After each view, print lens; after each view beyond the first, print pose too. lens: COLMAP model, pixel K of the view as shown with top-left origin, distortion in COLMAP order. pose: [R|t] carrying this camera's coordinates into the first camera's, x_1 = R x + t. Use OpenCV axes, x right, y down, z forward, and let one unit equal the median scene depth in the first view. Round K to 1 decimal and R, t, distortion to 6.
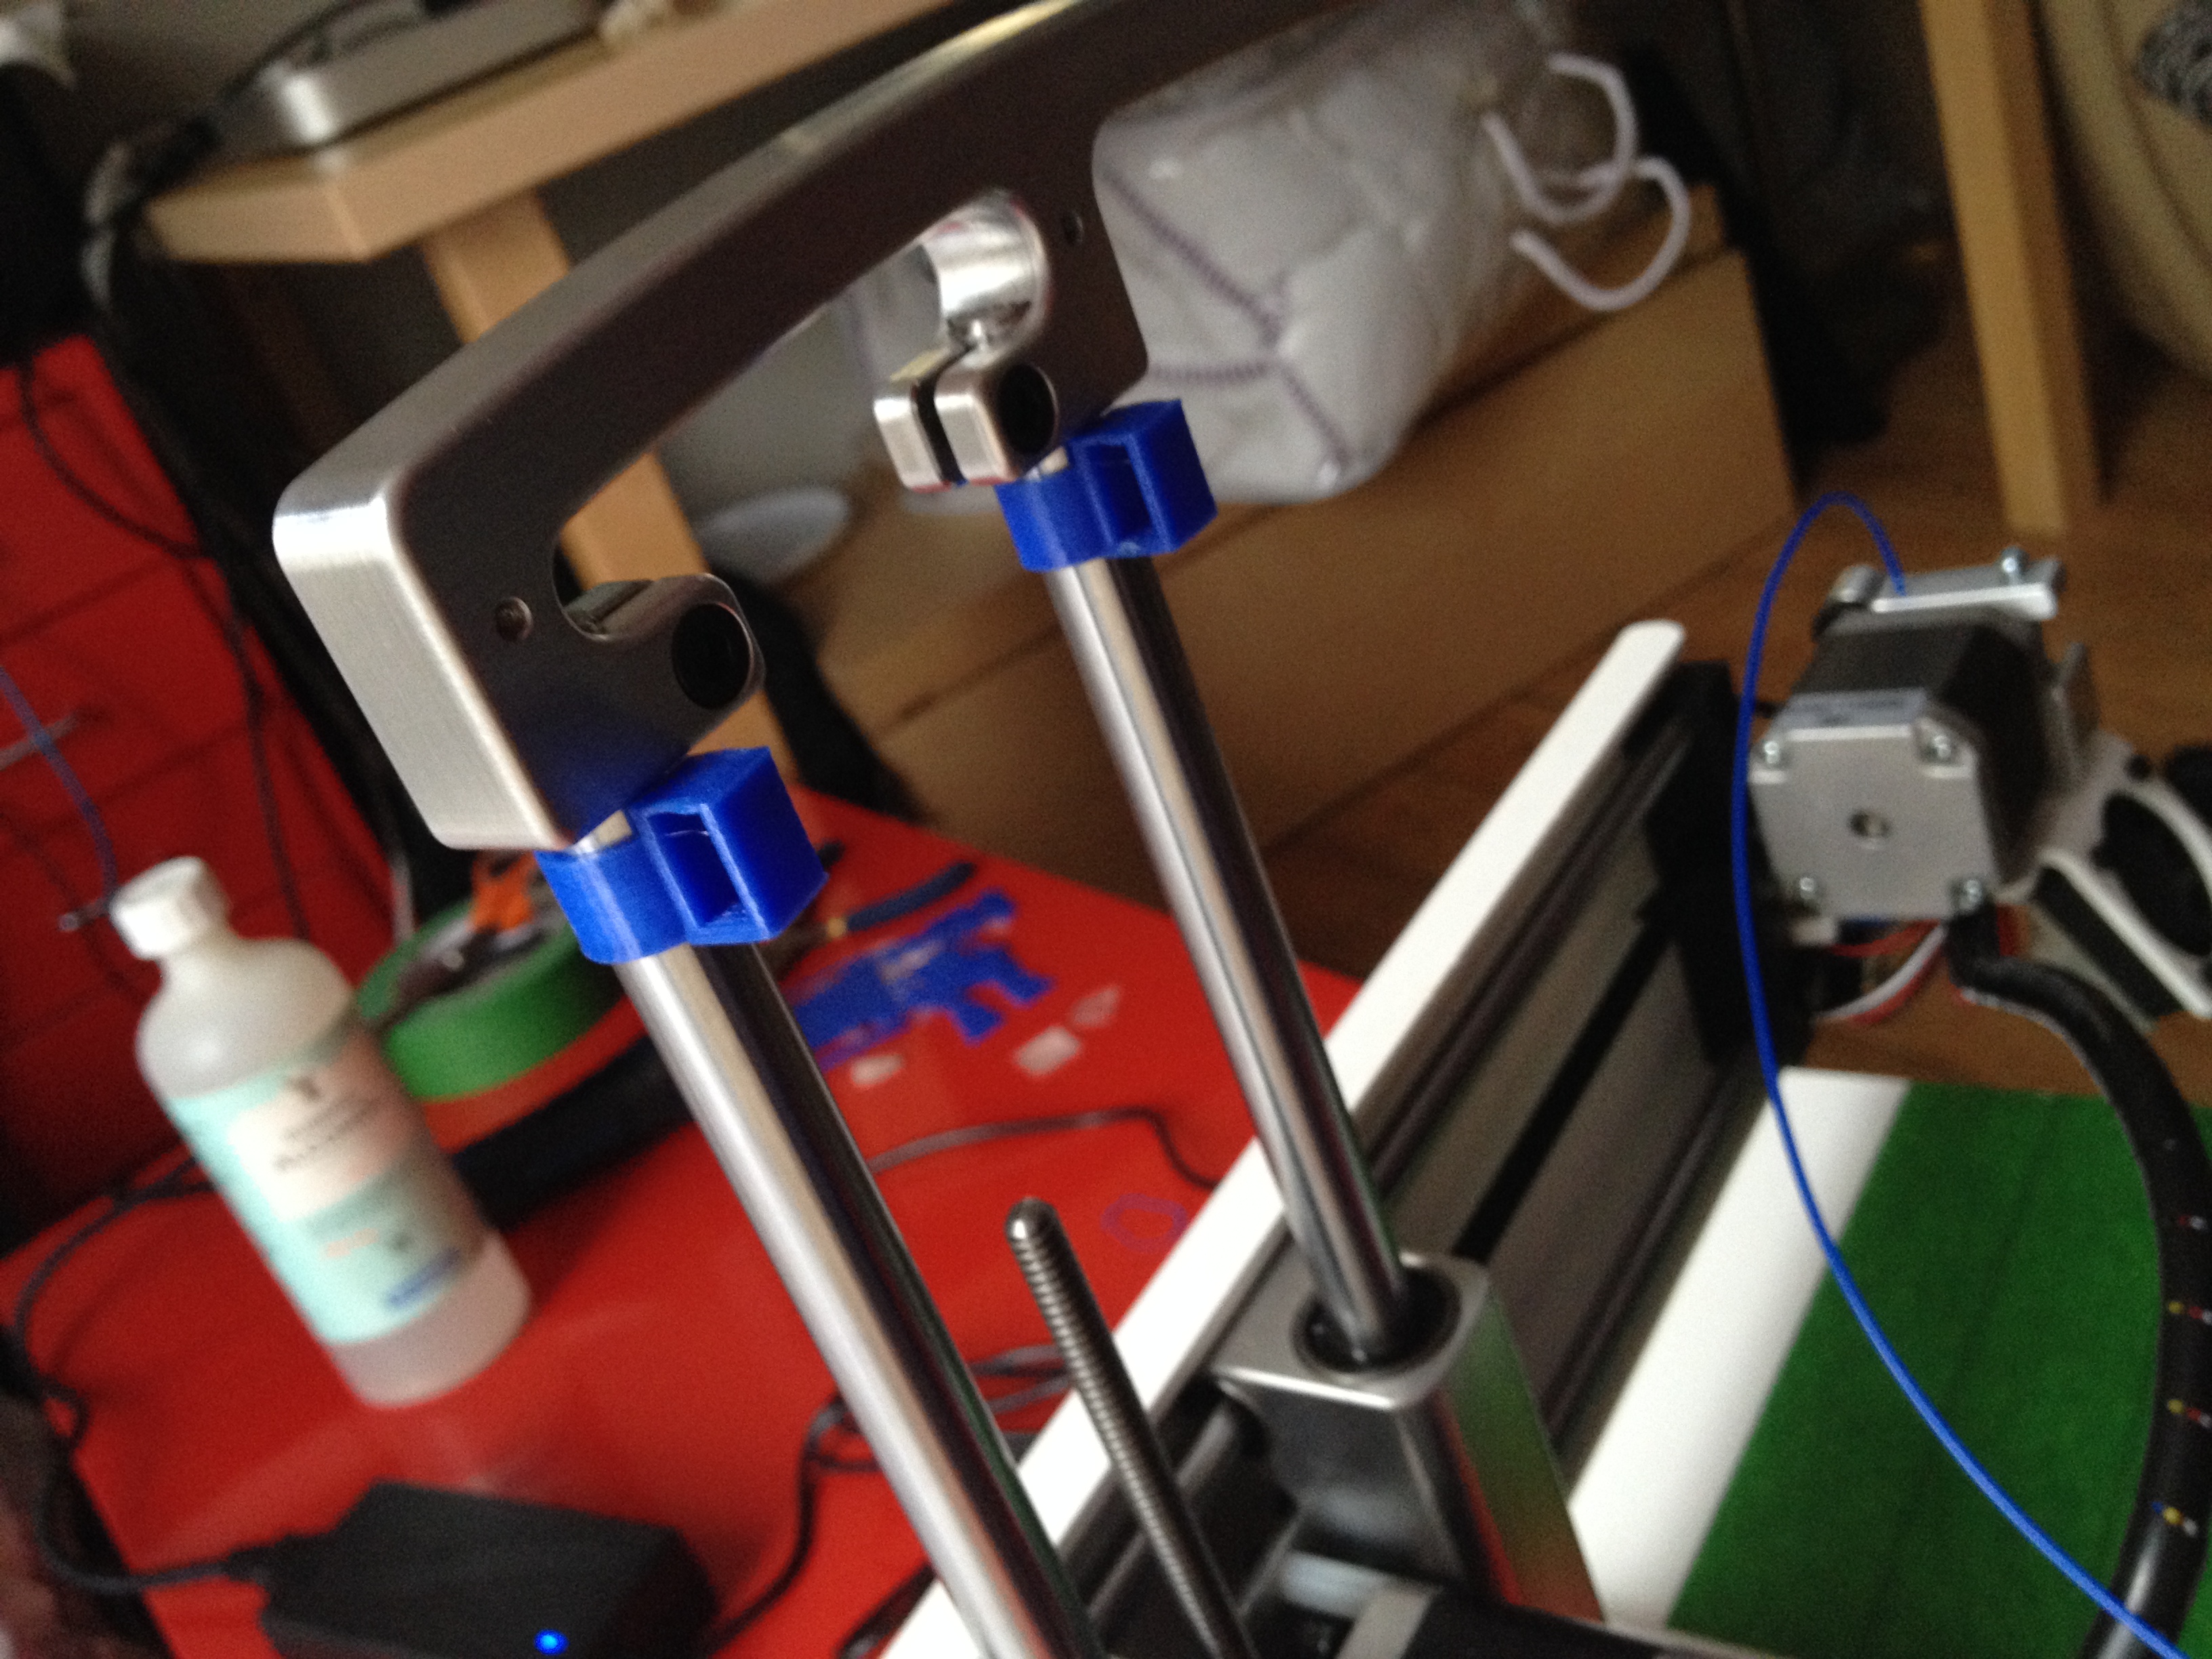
lens RADIAL K [[2203.9, 0, 1106.0], [0, 2203.9, 829.5], [0, 0, 1]] dist [0.129529, -0.328875]
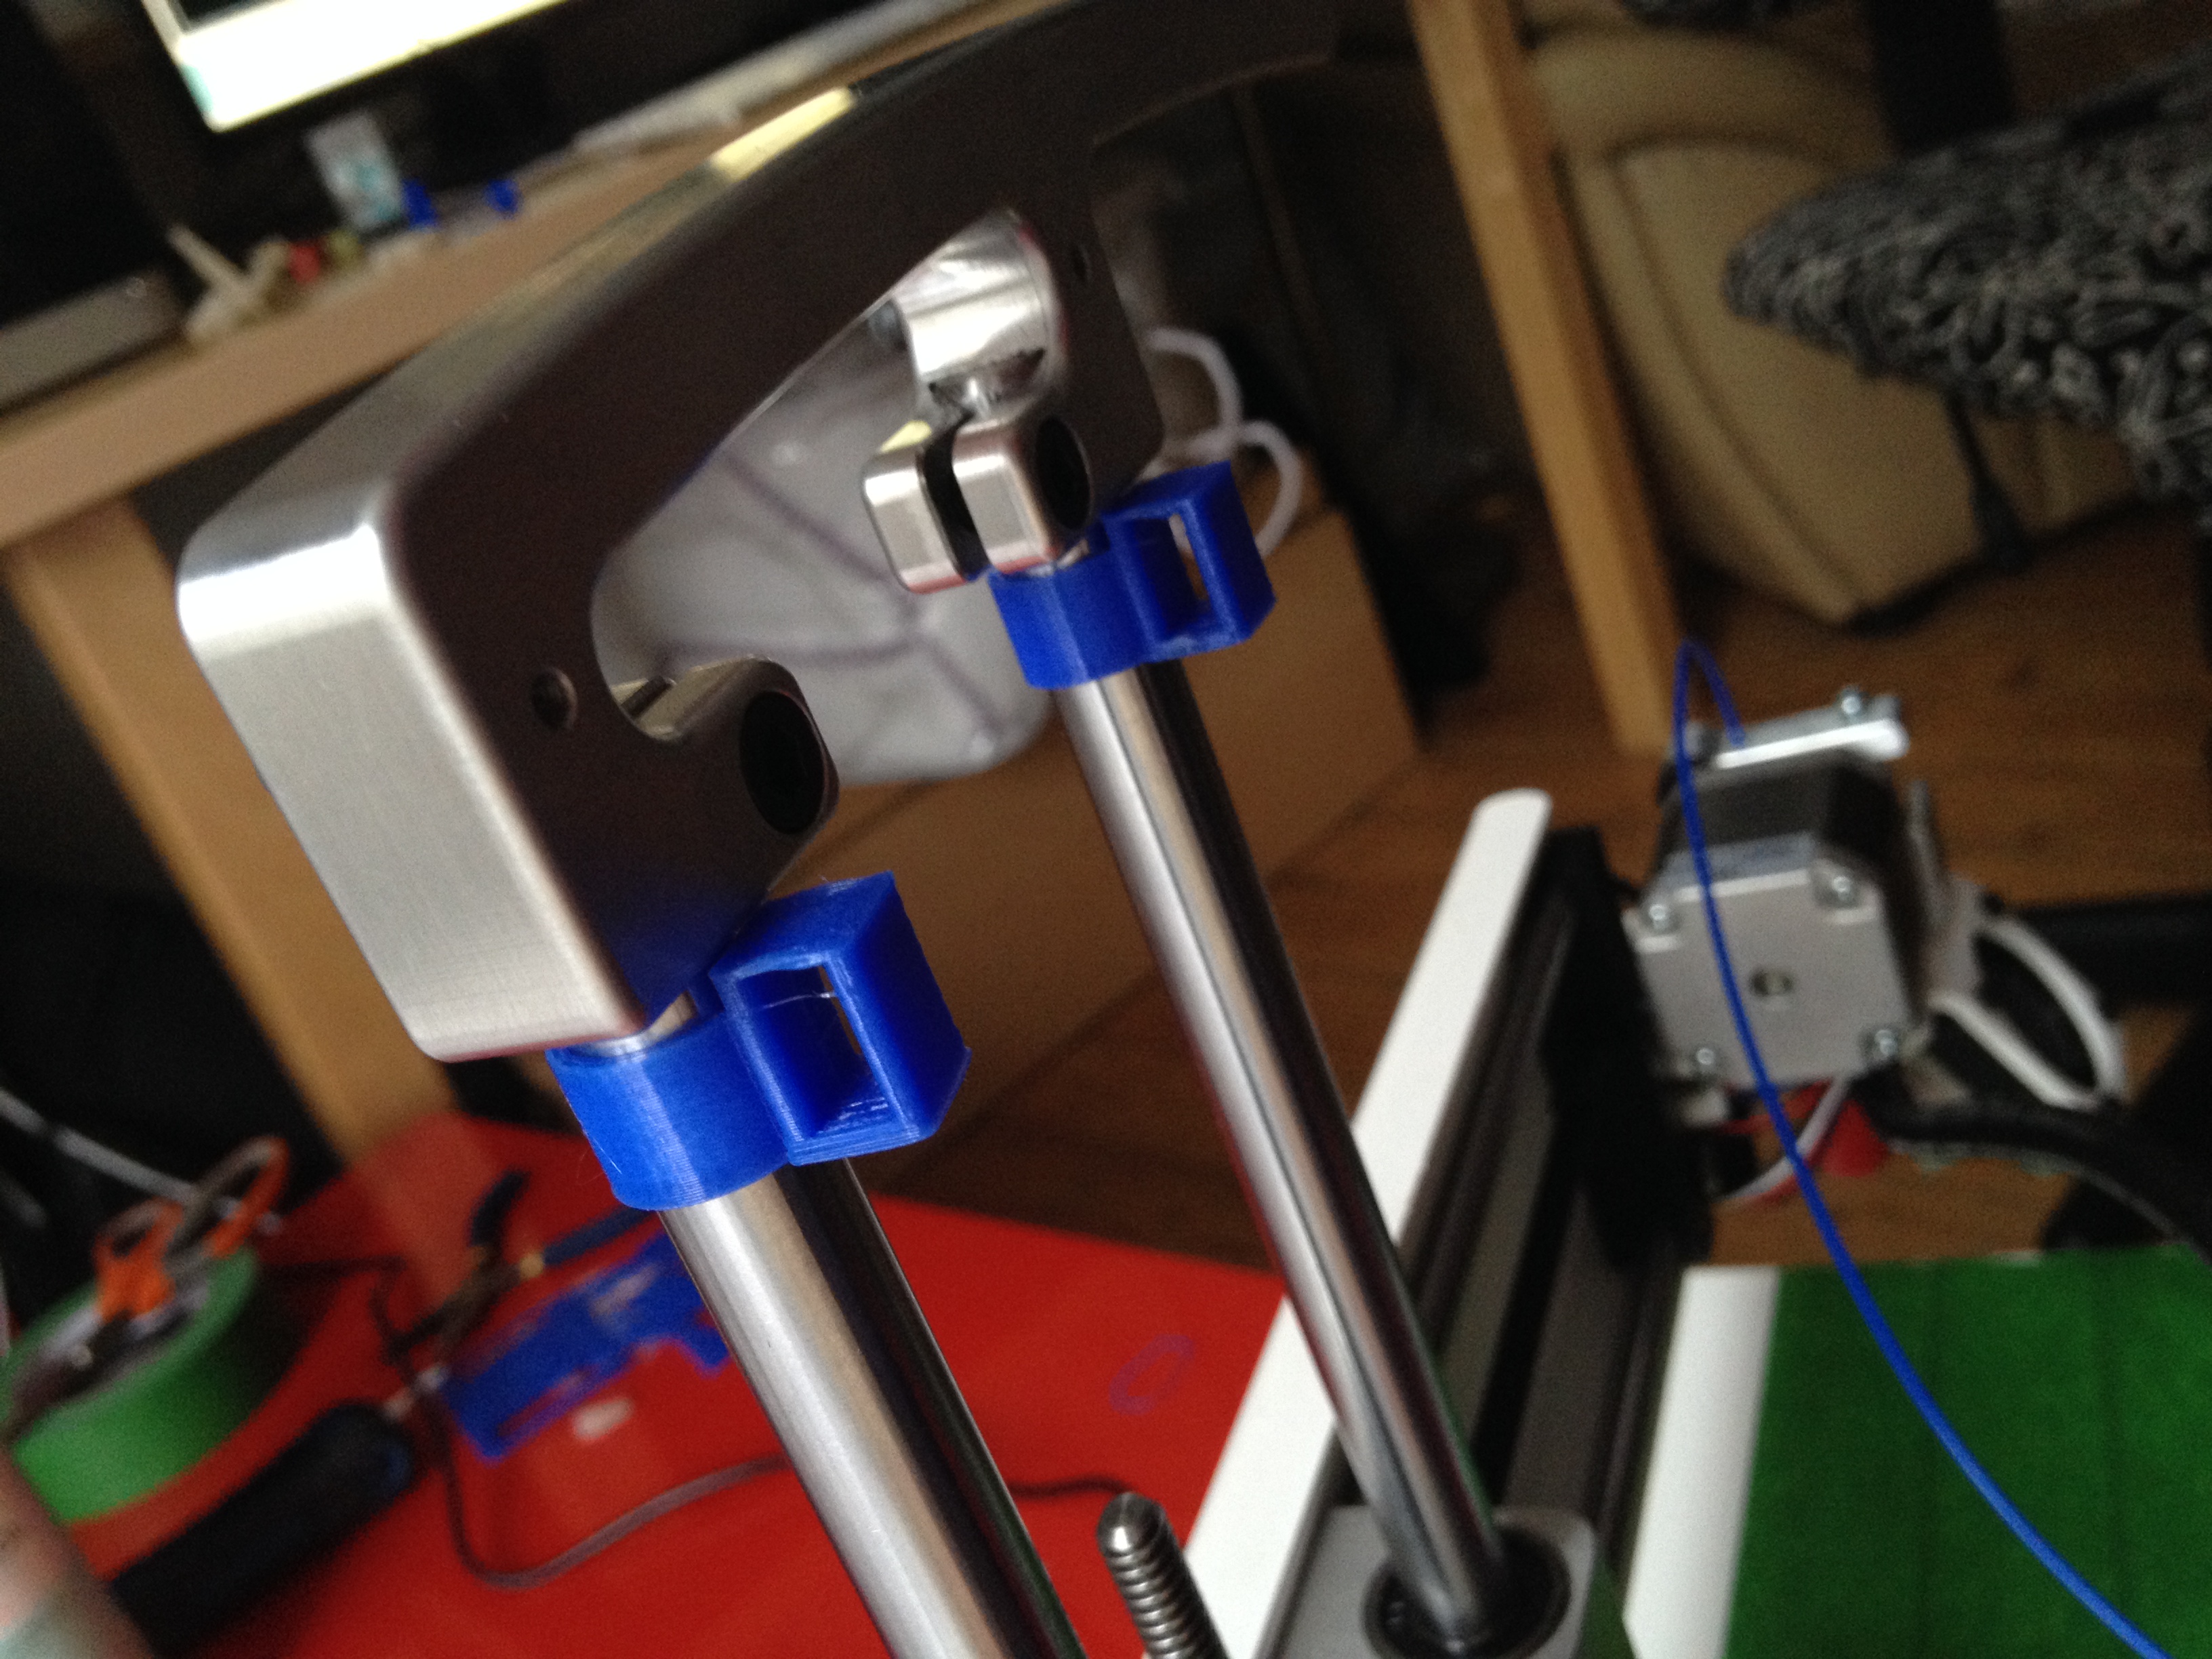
lens RADIAL K [[2203.9, 0, 1106.0], [0, 2203.9, 829.5], [0, 0, 1]] dist [0.129529, -0.328875]
pose [[0.979277, -0.086111, 0.183308, -0.095462], [0.110218, 0.985932, -0.125662, 0.020891], [-0.169908, 0.143262, 0.974991, 0.127752]]
